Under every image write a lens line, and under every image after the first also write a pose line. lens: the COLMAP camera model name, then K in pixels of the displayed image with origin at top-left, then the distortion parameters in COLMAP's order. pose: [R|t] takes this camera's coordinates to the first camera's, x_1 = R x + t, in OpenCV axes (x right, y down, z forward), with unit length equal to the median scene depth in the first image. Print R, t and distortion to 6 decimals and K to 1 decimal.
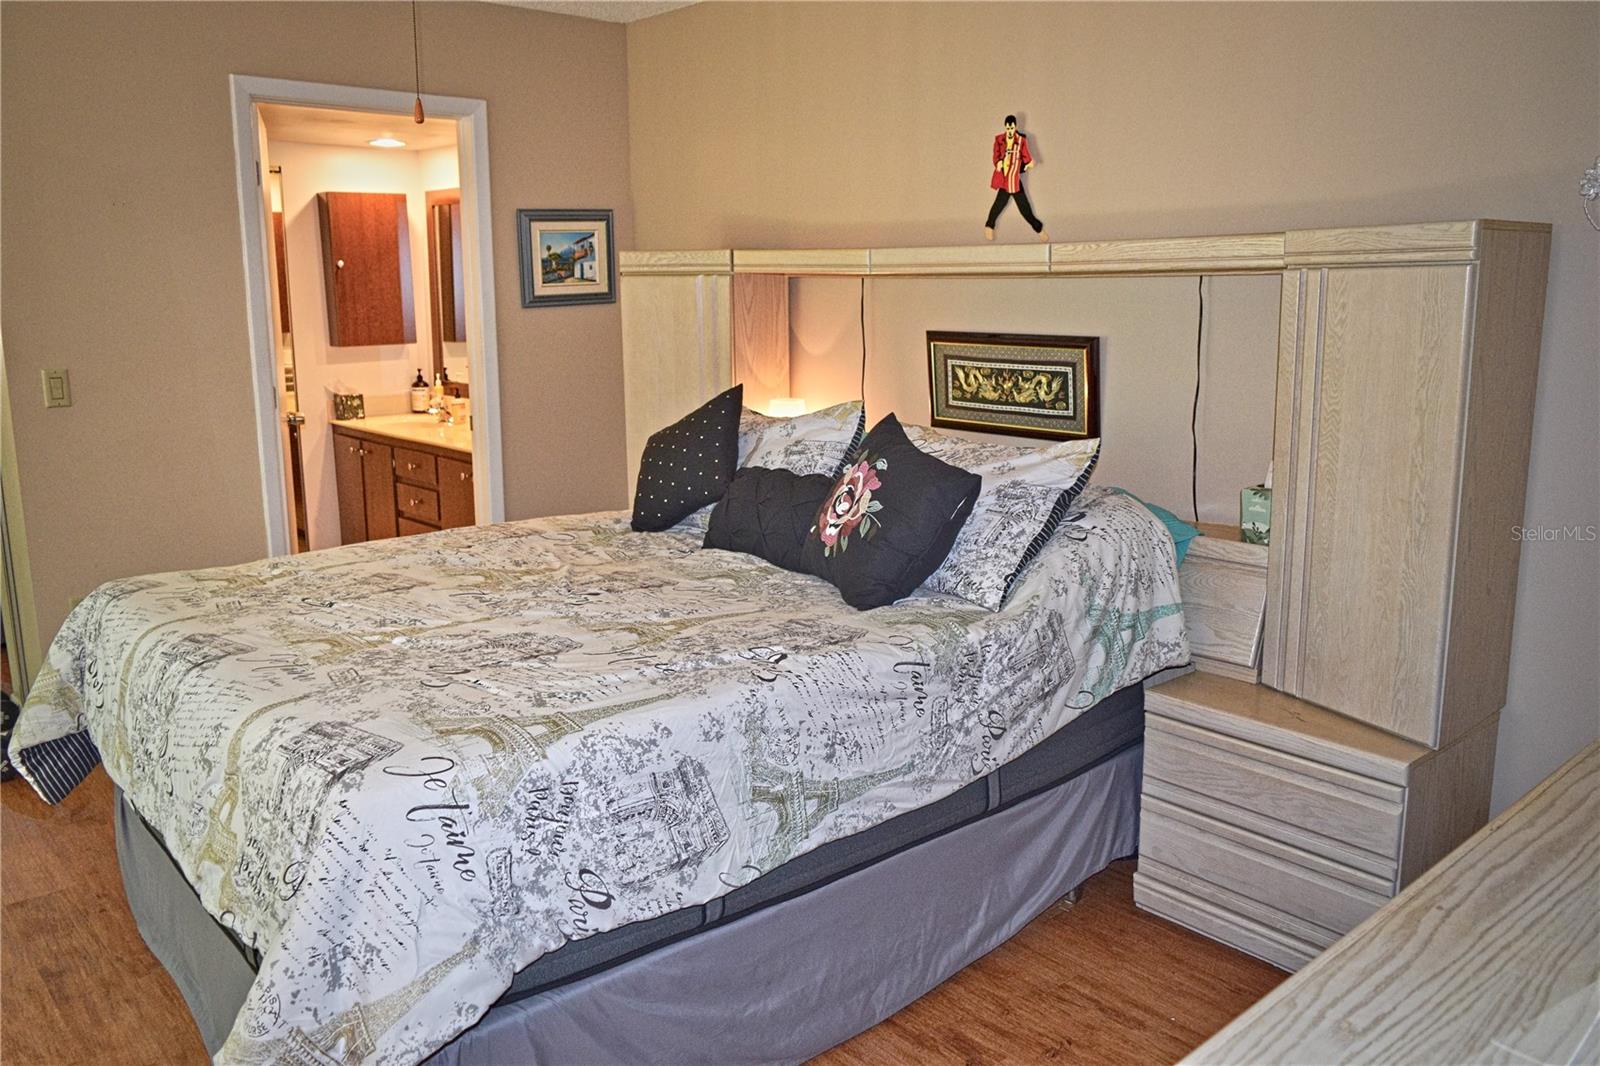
lens RADIAL K [[1260.1, 0, 800.0], [0, 1260.1, 533.0], [0, 0, 1]] dist [-0.013493, 0.006283]
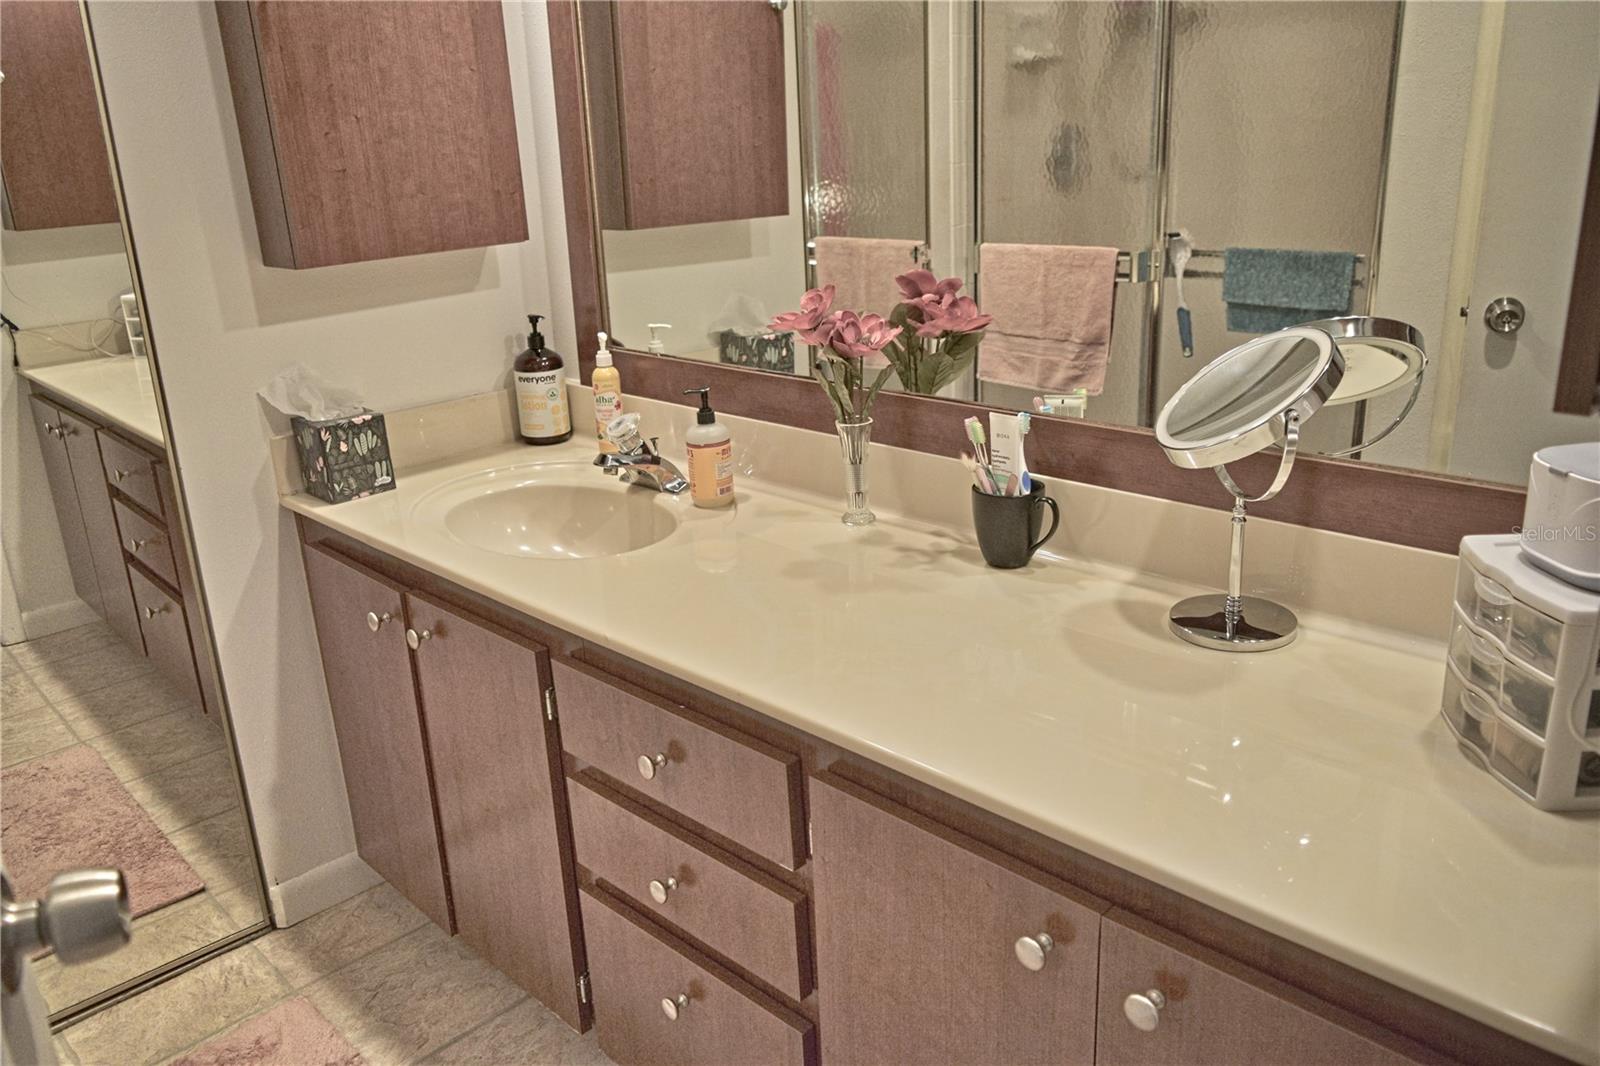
lens RADIAL K [[1260.1, 0, 800.0], [0, 1260.1, 533.0], [0, 0, 1]] dist [-0.013493, 0.006283]
pose [[0.997558, -0.059866, 0.035960, -0.252758], [0.055268, 0.991533, 0.117508, -0.111121], [-0.042690, -0.115233, 0.992421, 0.668862]]
